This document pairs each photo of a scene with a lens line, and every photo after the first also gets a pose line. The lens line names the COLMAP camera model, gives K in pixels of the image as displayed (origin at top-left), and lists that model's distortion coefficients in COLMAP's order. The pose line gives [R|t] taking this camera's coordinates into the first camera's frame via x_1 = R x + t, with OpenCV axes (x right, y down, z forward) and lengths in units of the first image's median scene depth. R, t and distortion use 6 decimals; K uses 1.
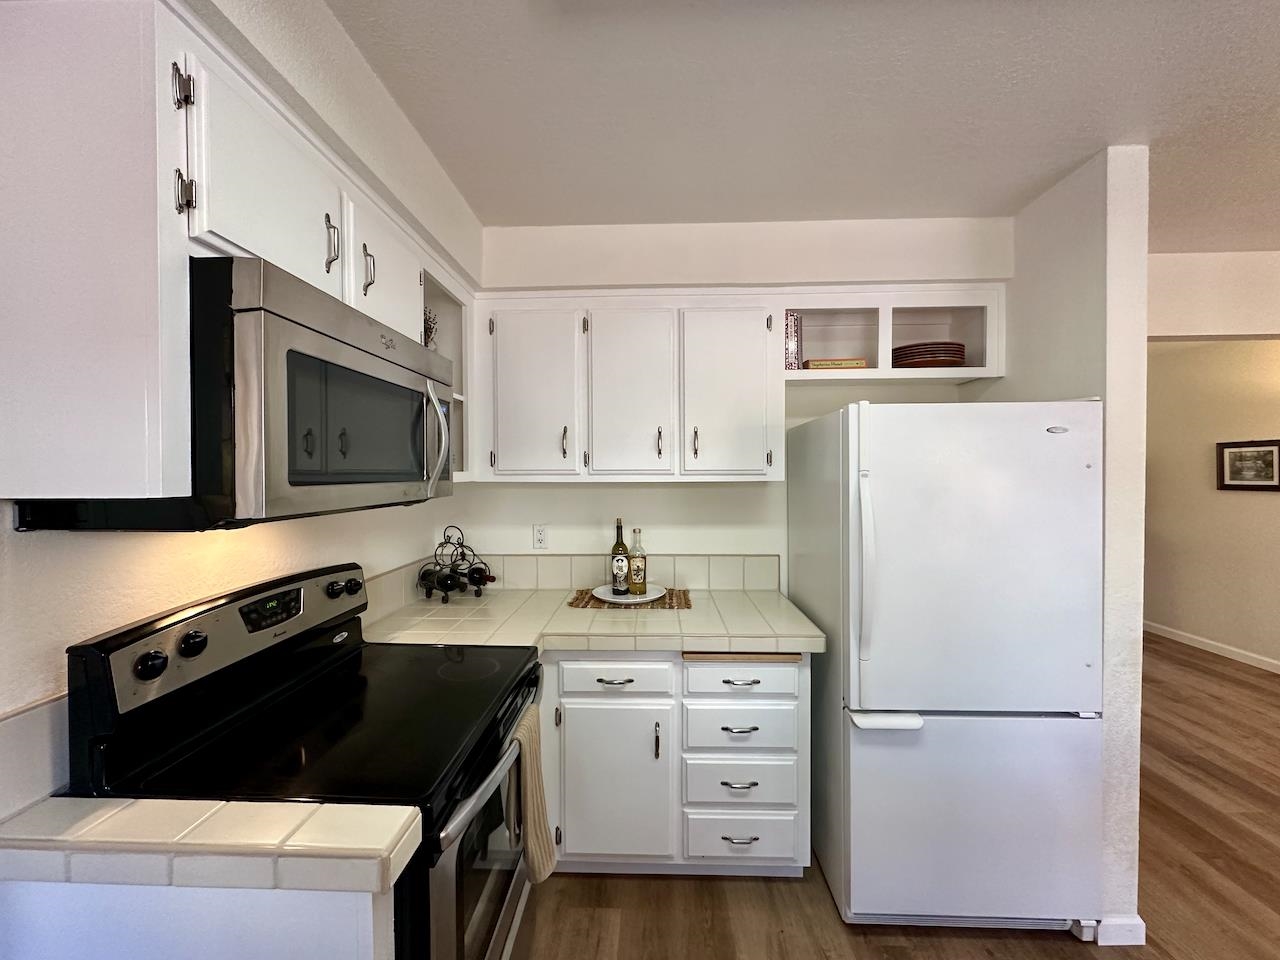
lens RADIAL K [[508.7, 0, 641.4], [0, 508.7, 479.0], [0, 0, 1]] dist [-0.002061, 0.000087]
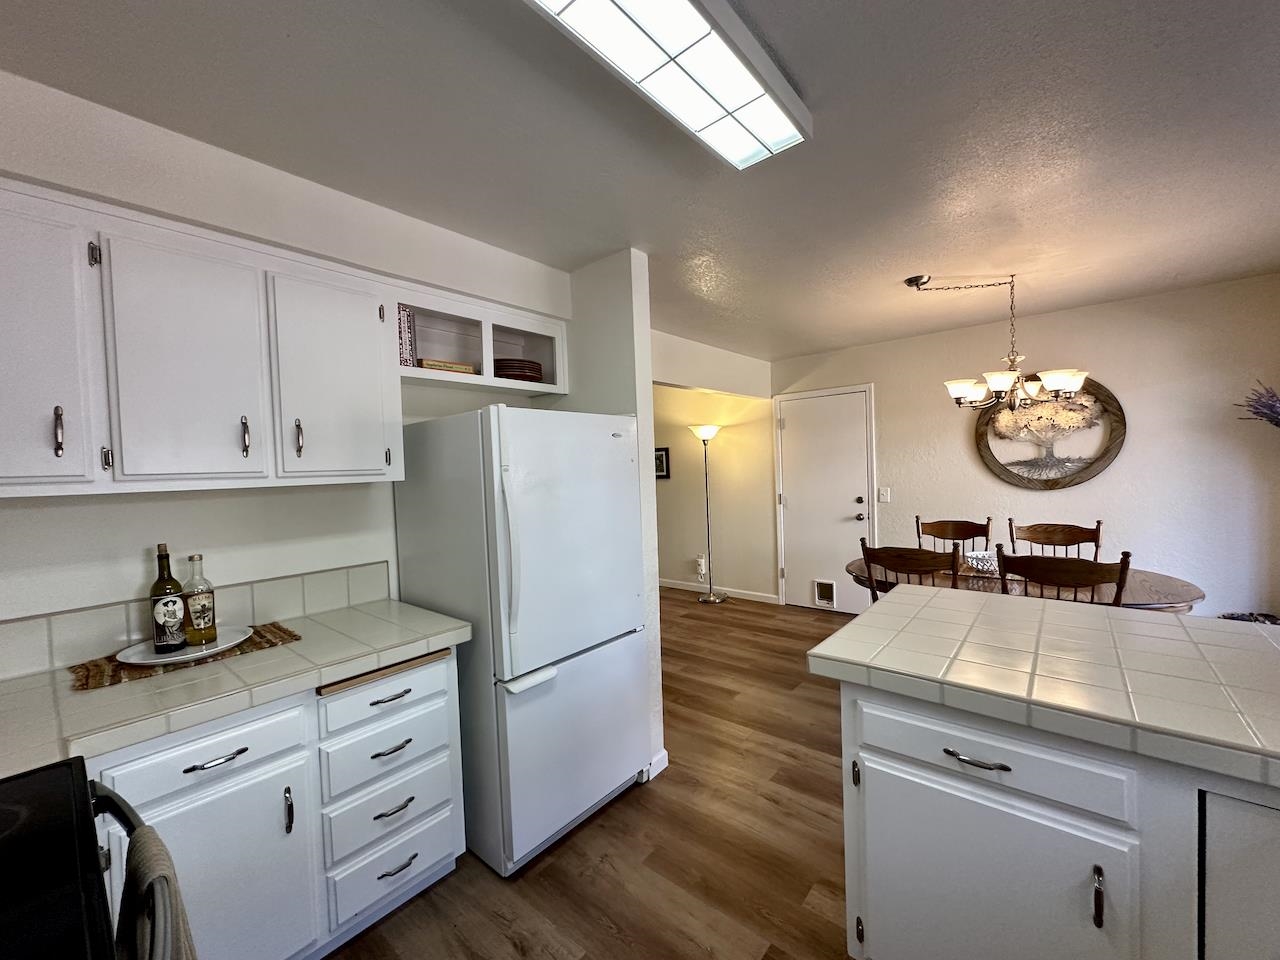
lens RADIAL K [[508.7, 0, 641.4], [0, 508.7, 479.0], [0, 0, 1]] dist [-0.002061, 0.000087]
pose [[0.618469, -0.035174, 0.785021, -0.206733], [0.044761, 0.998953, 0.009494, 0.012397], [-0.784533, 0.029267, 0.619396, 0.052288]]
